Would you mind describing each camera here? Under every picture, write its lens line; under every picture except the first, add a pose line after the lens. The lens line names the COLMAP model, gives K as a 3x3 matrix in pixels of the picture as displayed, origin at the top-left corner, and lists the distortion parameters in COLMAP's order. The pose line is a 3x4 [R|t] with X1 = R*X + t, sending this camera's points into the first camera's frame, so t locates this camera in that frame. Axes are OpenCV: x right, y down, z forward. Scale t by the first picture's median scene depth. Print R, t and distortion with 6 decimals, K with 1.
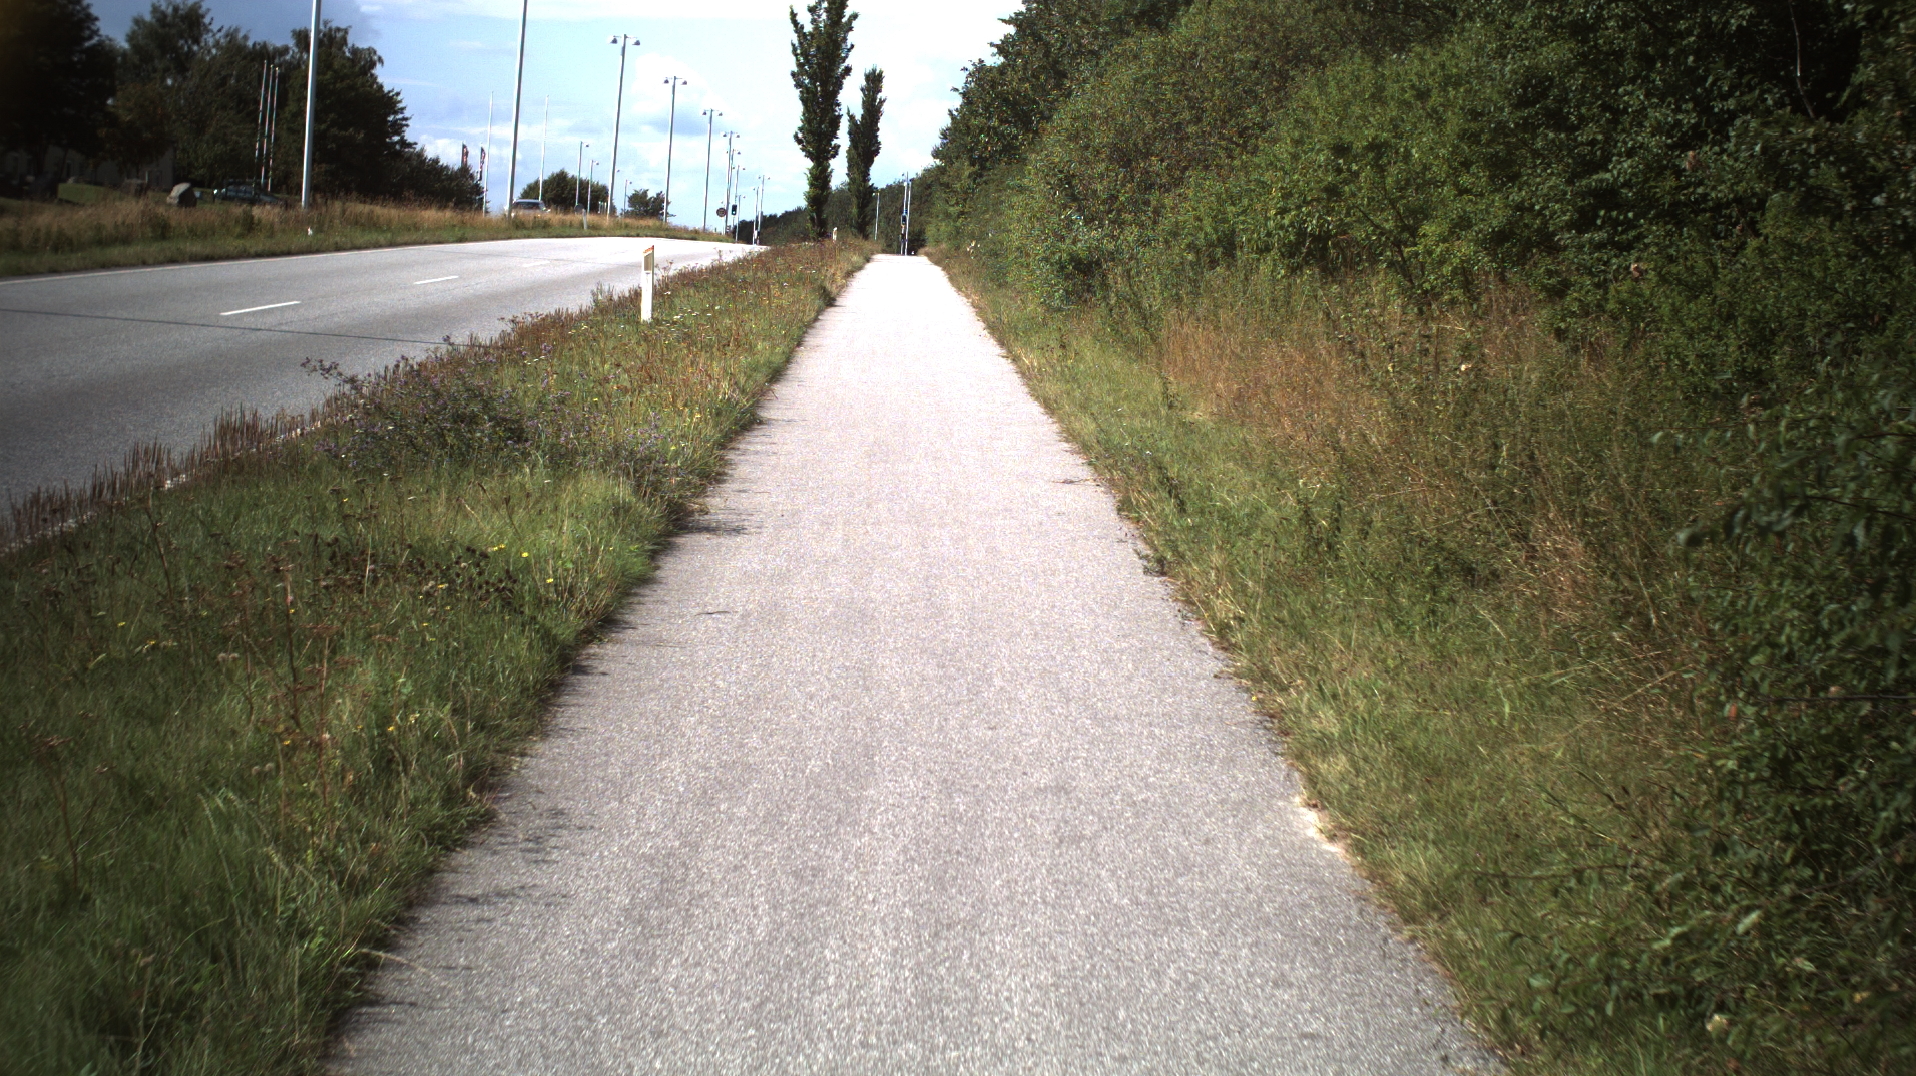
lens RADIAL K [[3389.8, 0, 958.0], [0, 3389.8, 538.0], [0, 0, 1]] dist [-0.345291, 0.551202]
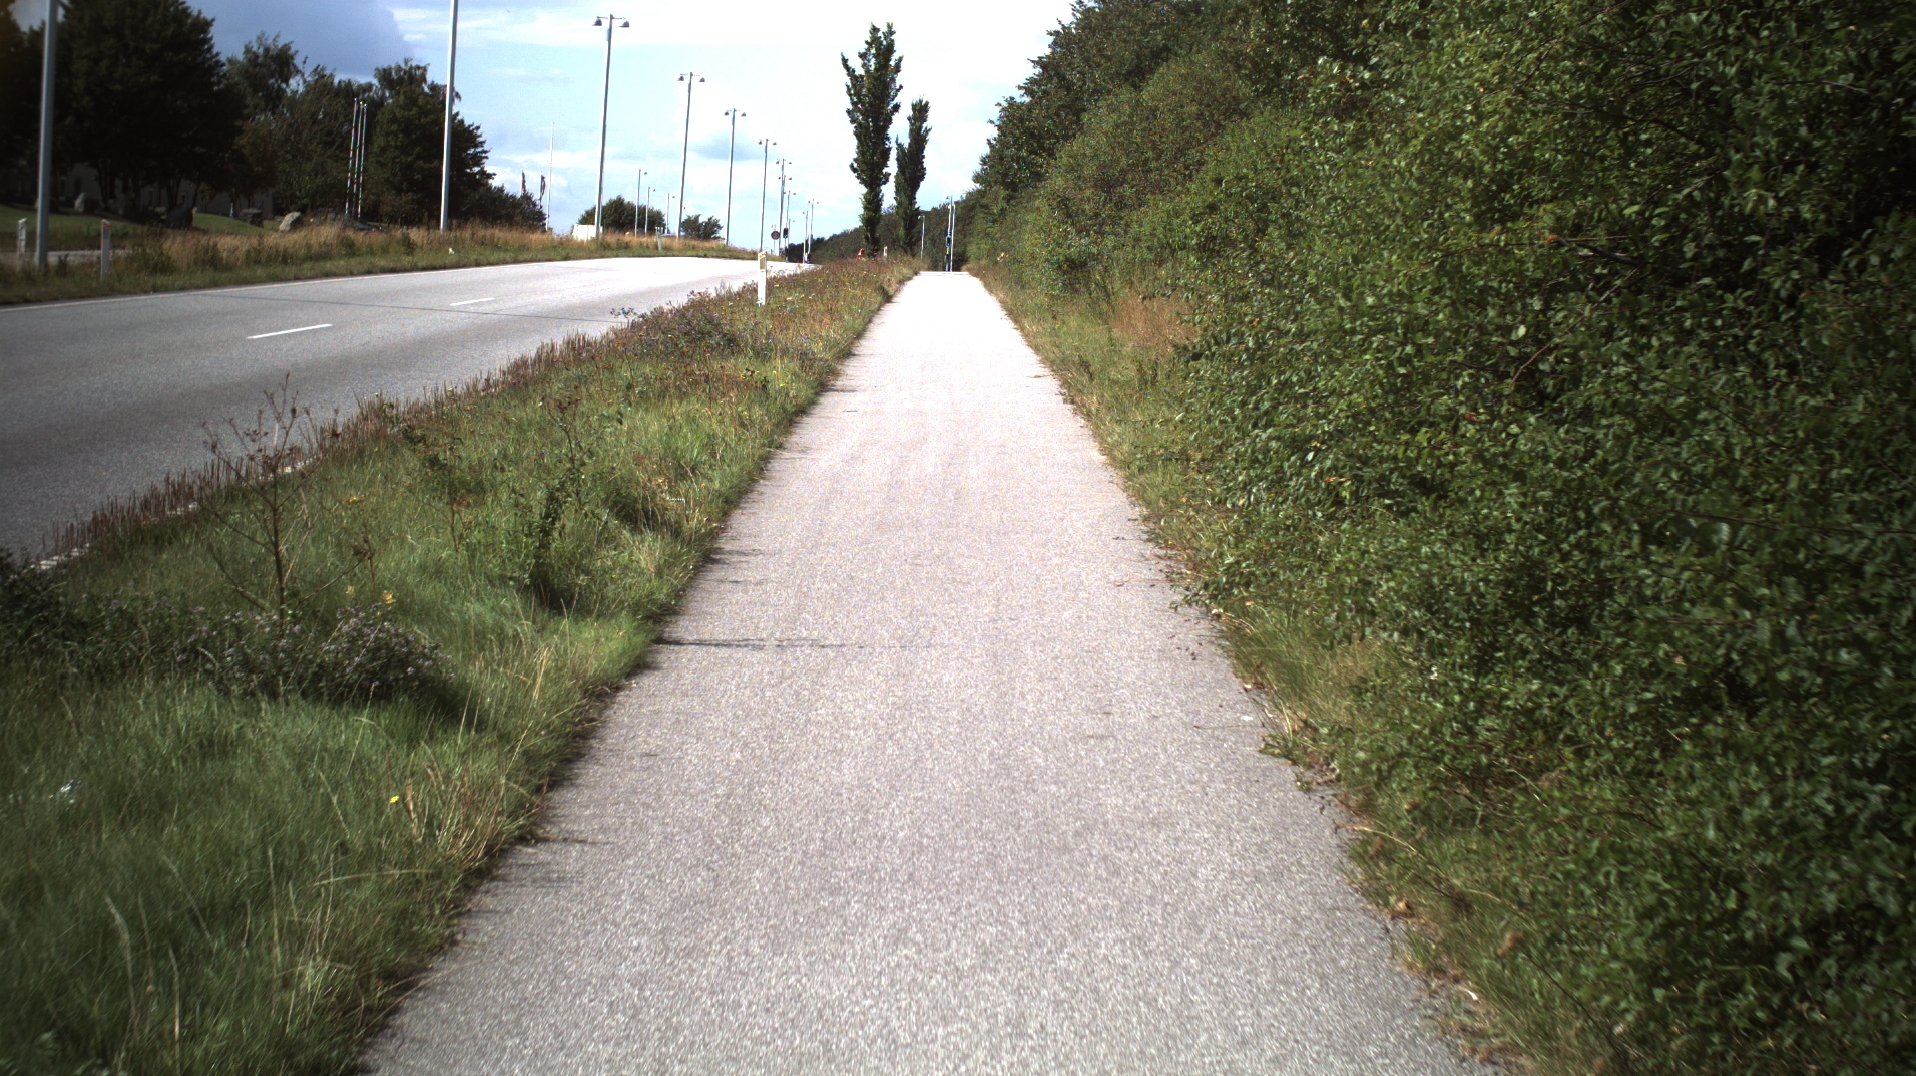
lens RADIAL K [[3389.8, 0, 958.0], [0, 3389.8, 538.0], [0, 0, 1]] dist [-0.345291, 0.551202]
pose [[0.999848, -0.009931, -0.014358, 0.003164], [0.009836, 0.999929, -0.006682, 0.015111], [0.014423, 0.006540, 0.999875, -0.143716]]
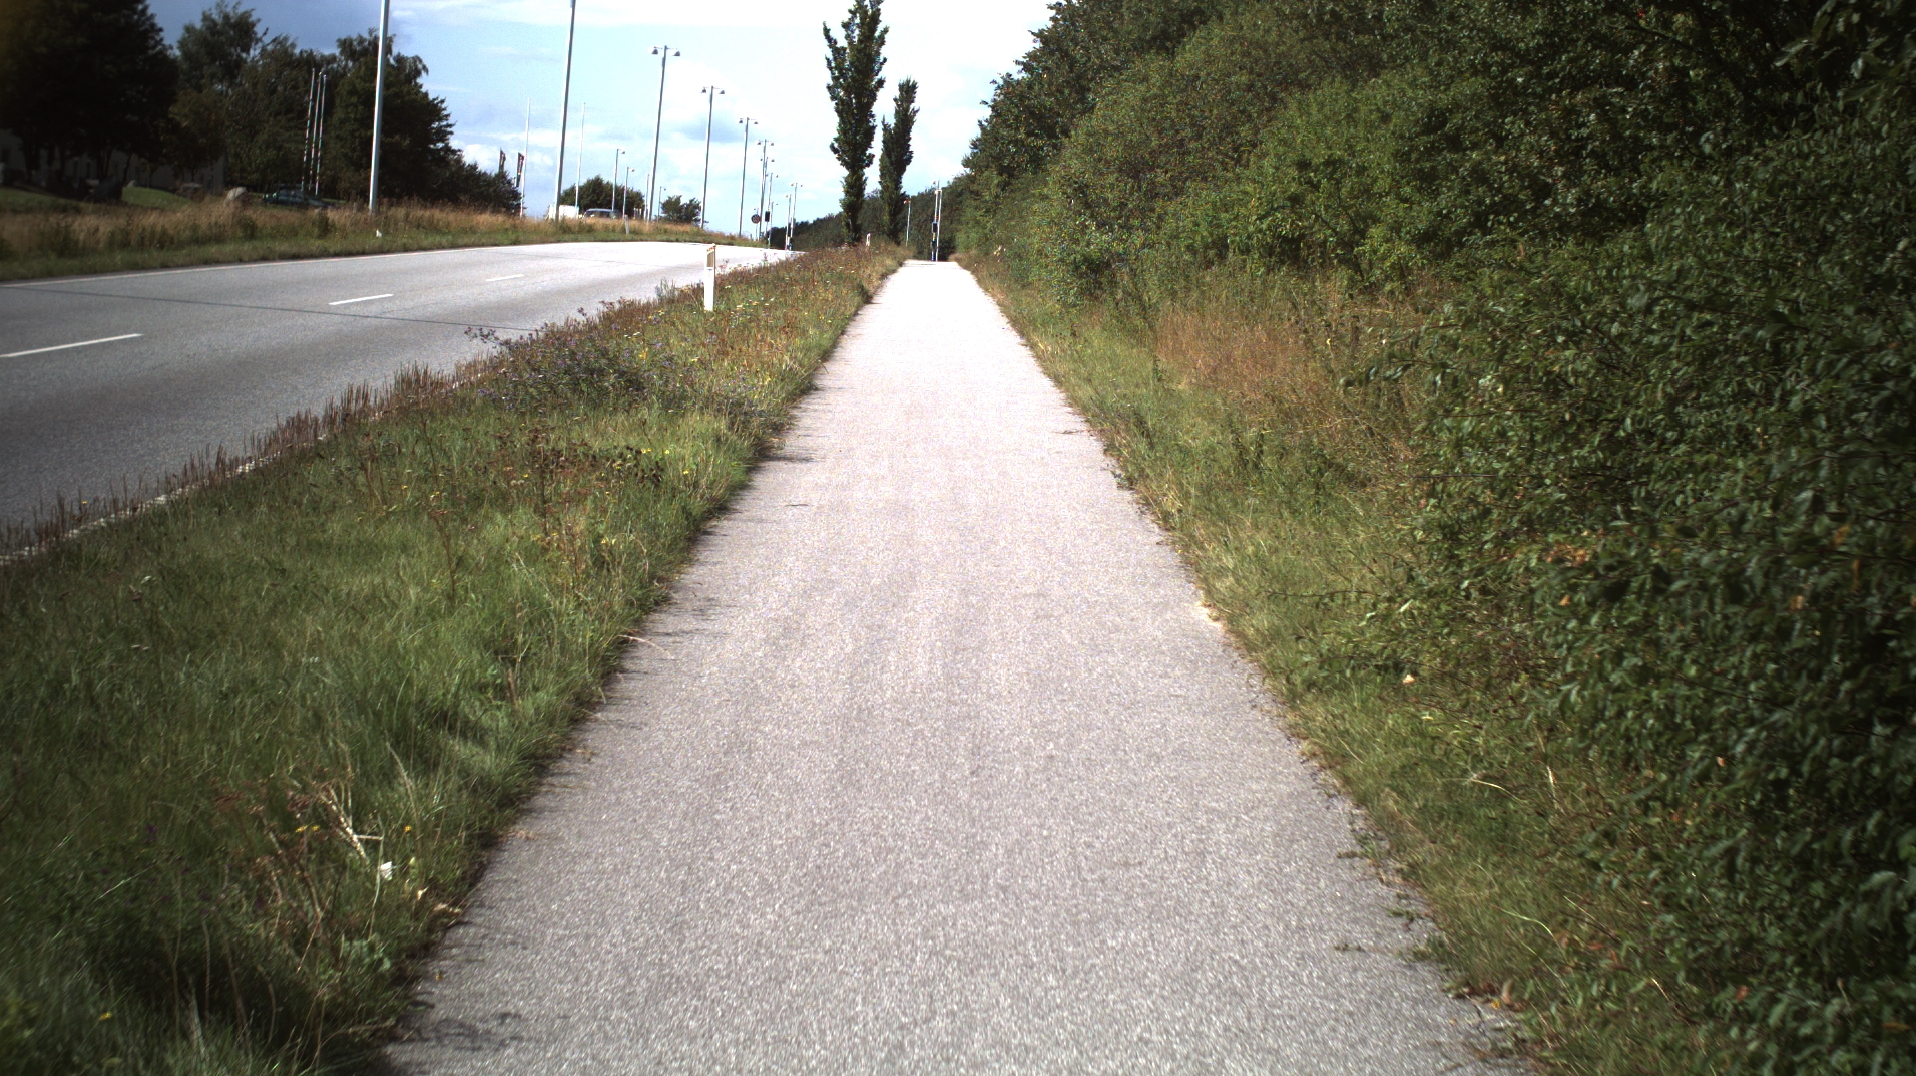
lens RADIAL K [[3389.8, 0, 958.0], [0, 3389.8, 538.0], [0, 0, 1]] dist [-0.345291, 0.551202]
pose [[0.999947, 0.005646, -0.008559, 0.000619], [-0.005667, 0.999981, -0.002397, 0.005000], [0.008545, 0.002445, 0.999961, -0.047857]]
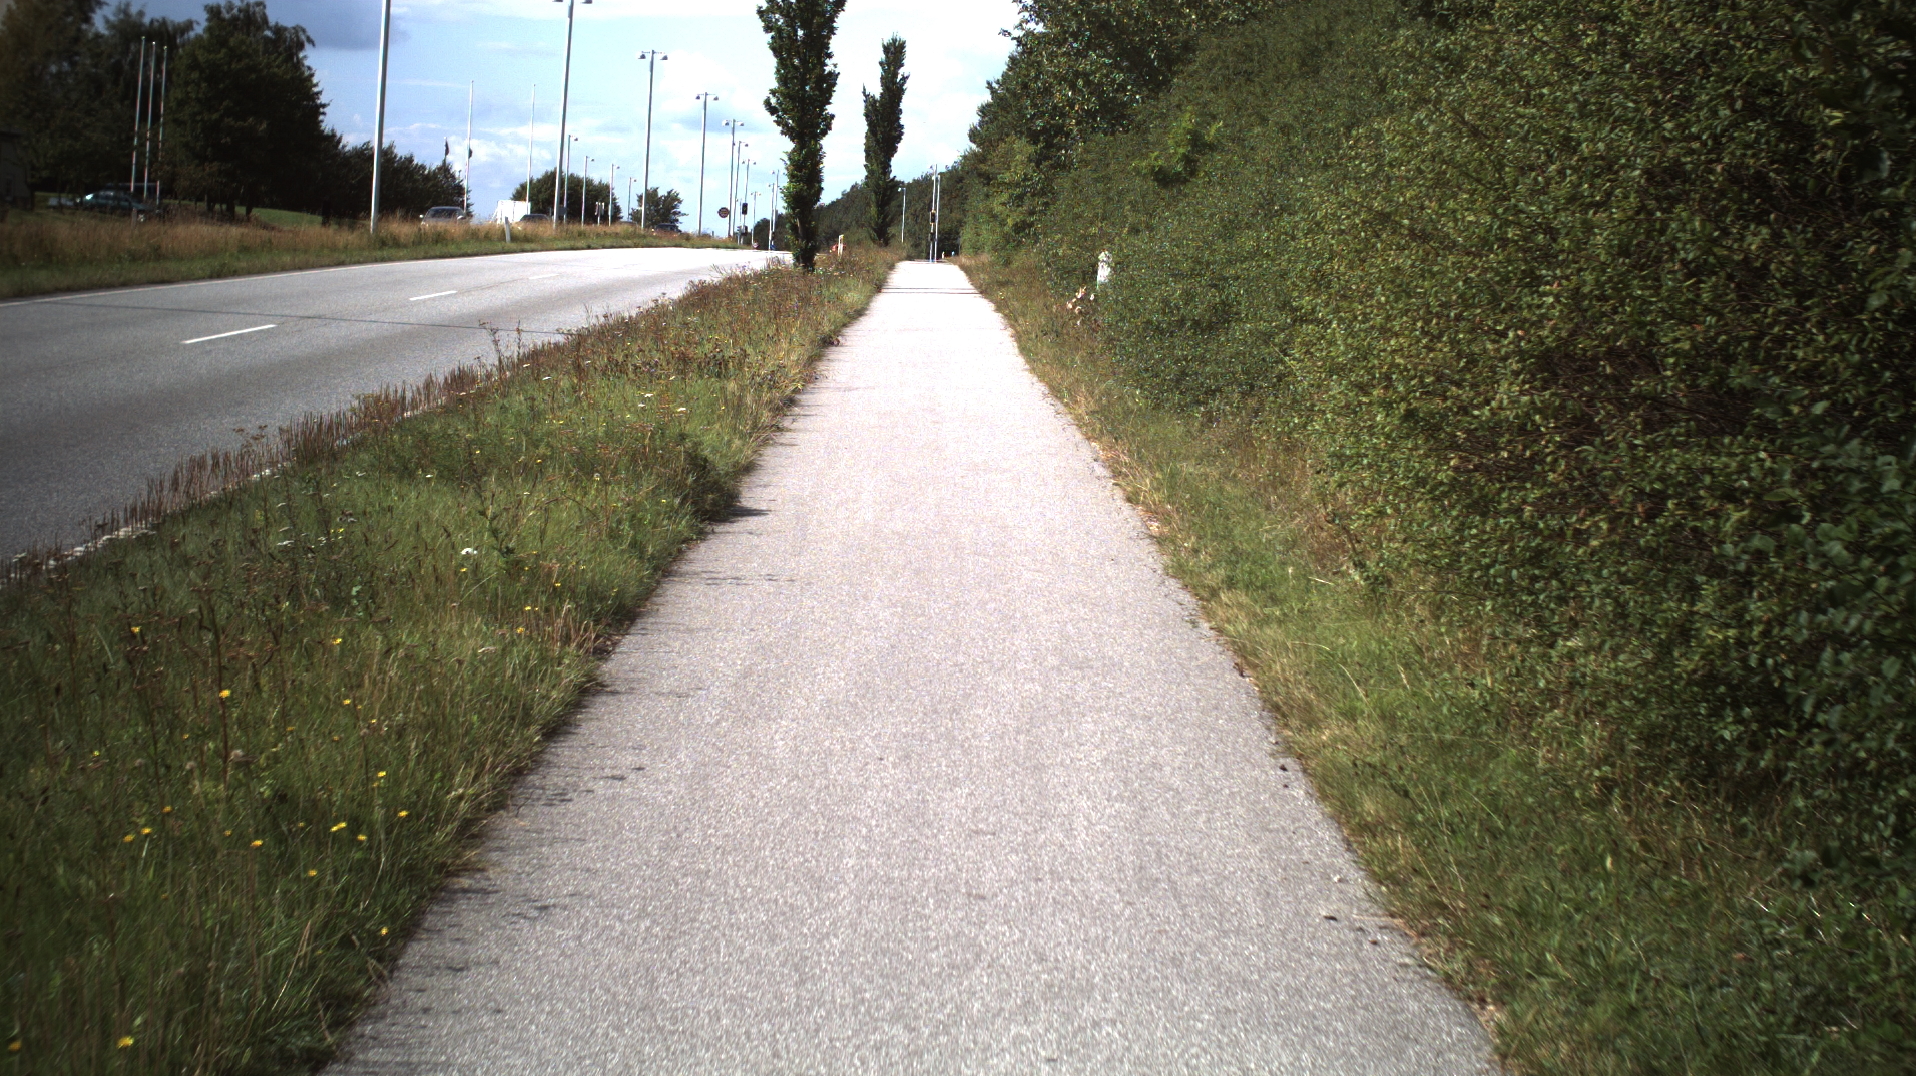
lens RADIAL K [[3389.8, 0, 958.0], [0, 3389.8, 538.0], [0, 0, 1]] dist [-0.345291, 0.551202]
pose [[0.999852, -0.014040, -0.009985, -0.005237], [0.014058, 0.999900, 0.001687, -0.034111], [0.009960, -0.001827, 0.999949, 0.335946]]
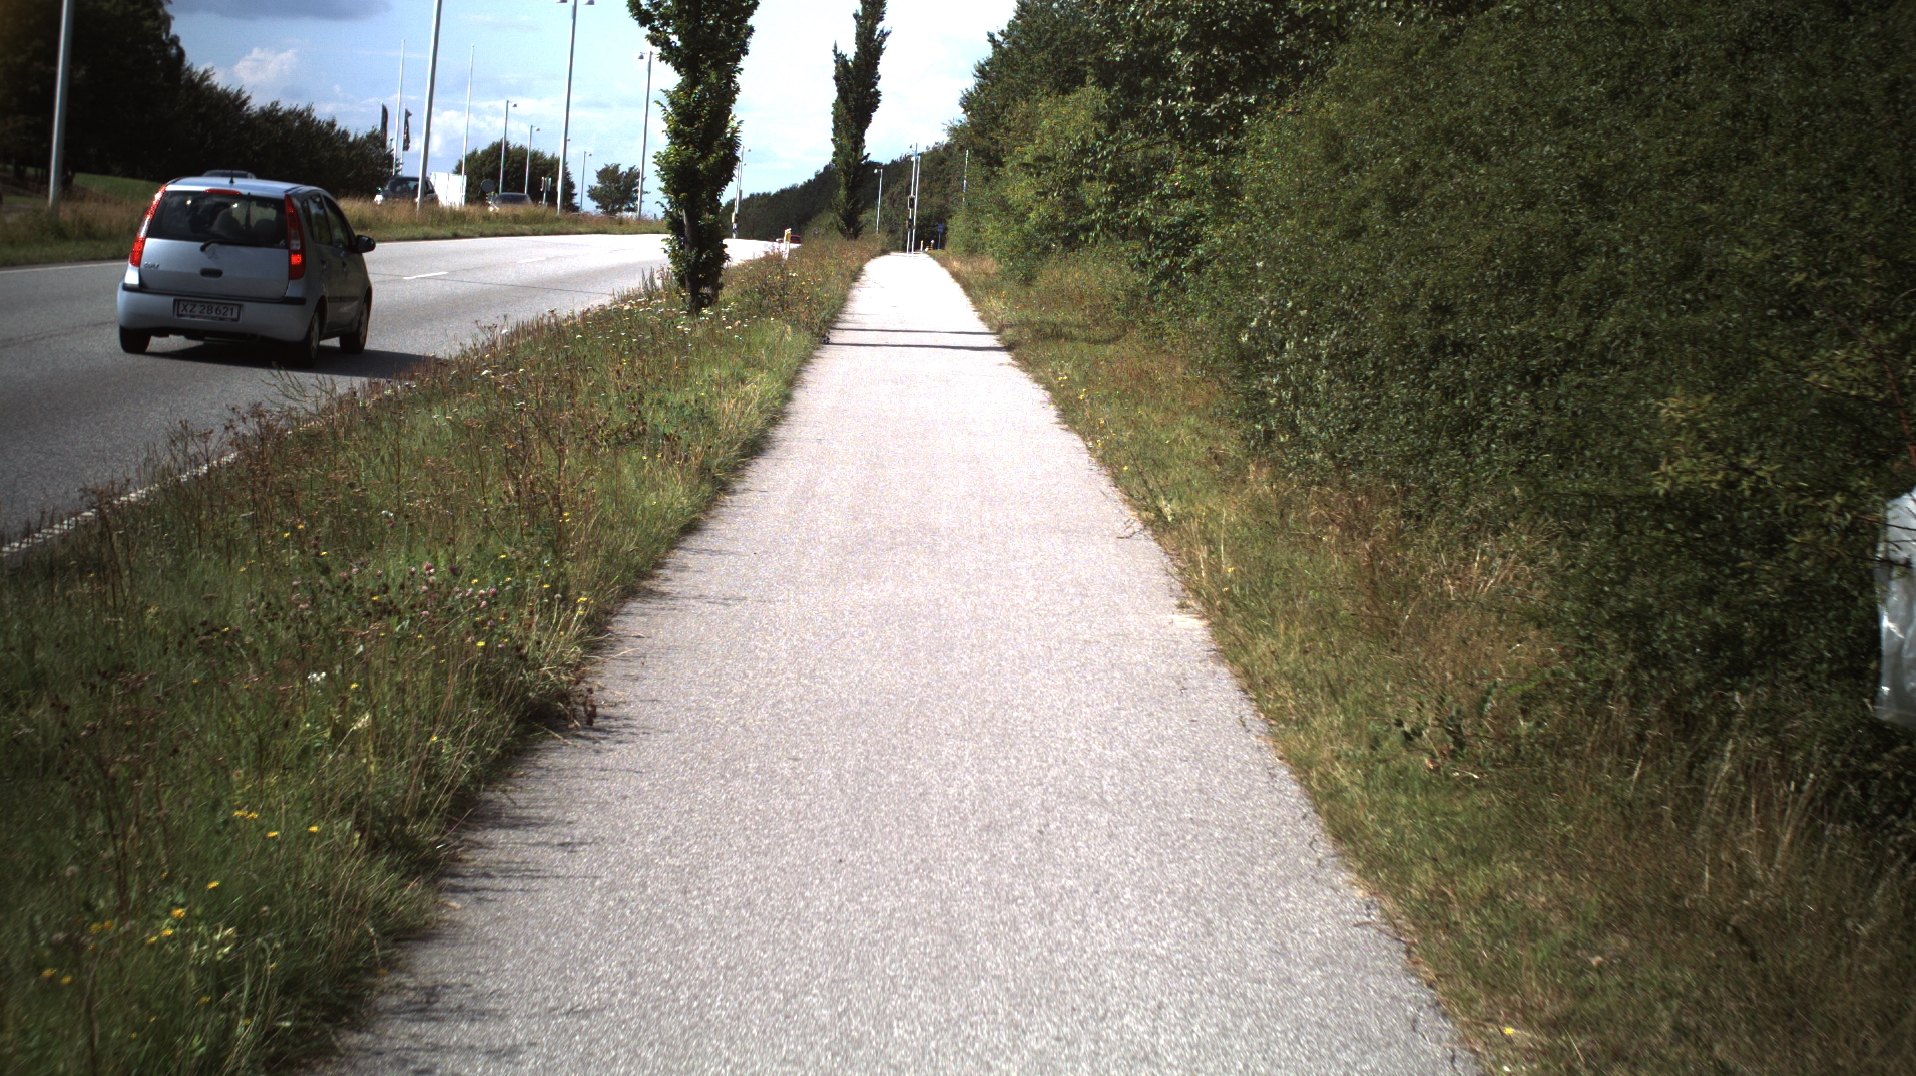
lens RADIAL K [[3389.8, 0, 958.0], [0, 3389.8, 538.0], [0, 0, 1]] dist [-0.345291, 0.551202]
pose [[0.999965, 0.008362, -0.000913, -0.011429], [-0.008356, 0.999944, 0.006442, -0.062237], [0.000967, -0.006434, 0.999979, 0.622985]]
